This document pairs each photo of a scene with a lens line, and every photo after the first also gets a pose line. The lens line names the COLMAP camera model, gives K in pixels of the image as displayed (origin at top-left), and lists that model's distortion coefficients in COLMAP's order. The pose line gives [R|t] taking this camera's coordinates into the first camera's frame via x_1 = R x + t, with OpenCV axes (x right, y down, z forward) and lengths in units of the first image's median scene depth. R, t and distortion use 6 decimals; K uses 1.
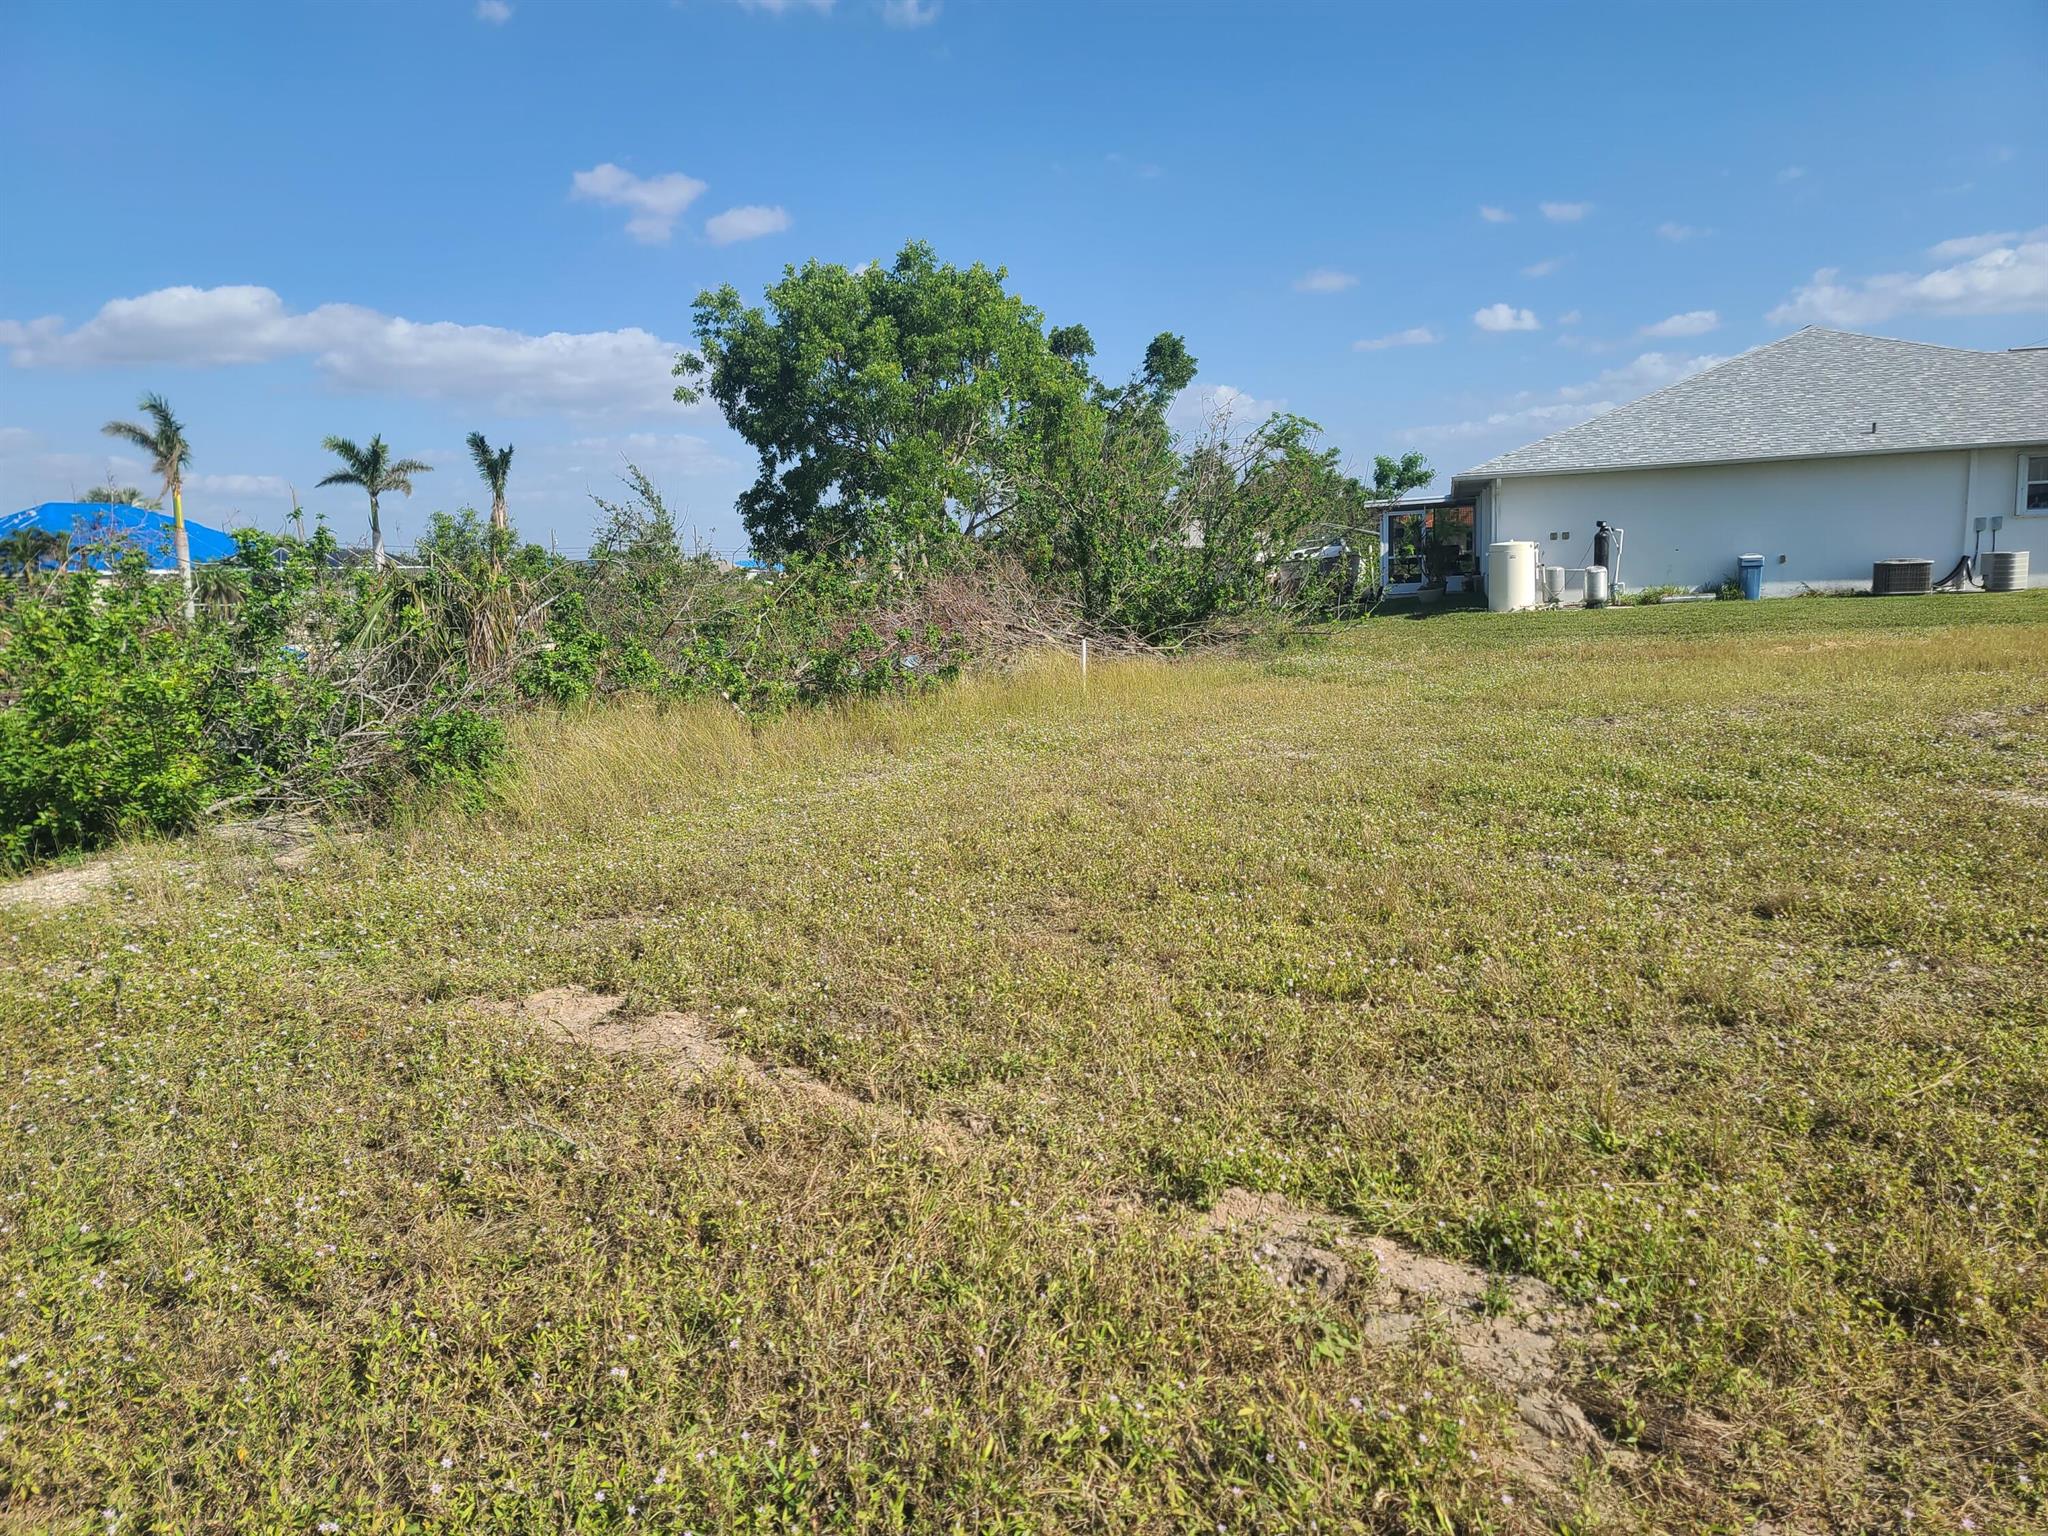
lens RADIAL K [[1480.2, 0, 1027.7], [0, 1480.2, 773.0], [0, 0, 1]] dist [0.089979, -0.073532]
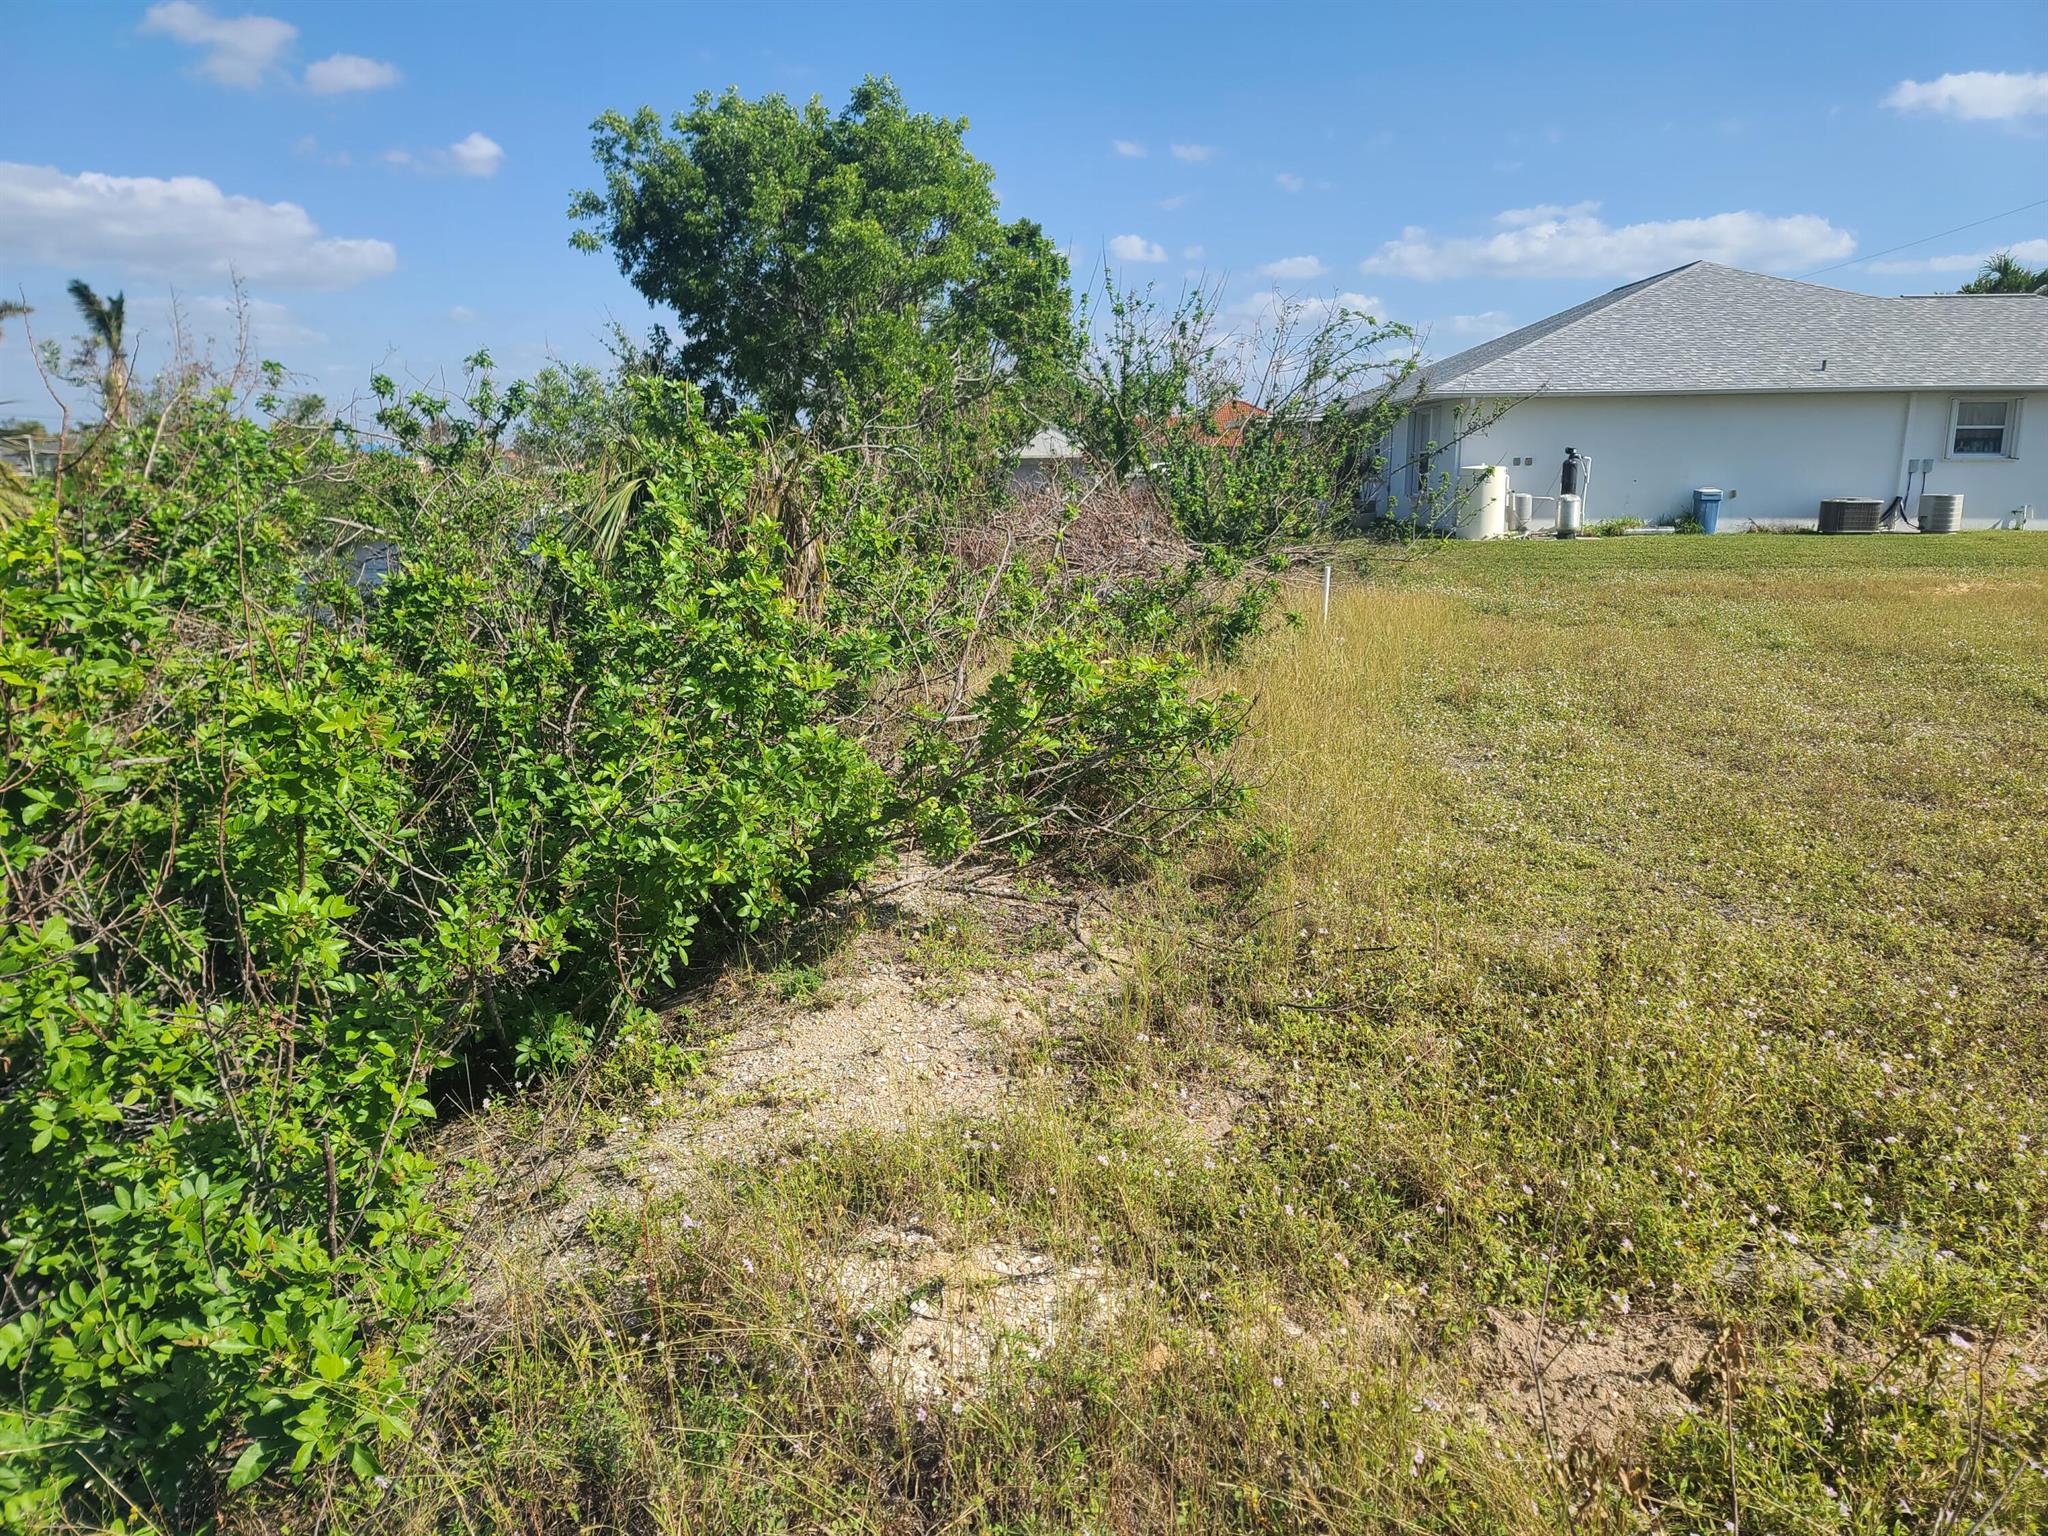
lens RADIAL K [[1480.2, 0, 1030.5], [0, 1480.2, 736.9], [0, 0, 1]] dist [0.089979, -0.073532]
pose [[0.971143, -0.002929, 0.238481, -0.443259], [-0.005613, 0.999367, 0.035132, -0.032789], [-0.238433, -0.035457, 0.970511, 0.331707]]
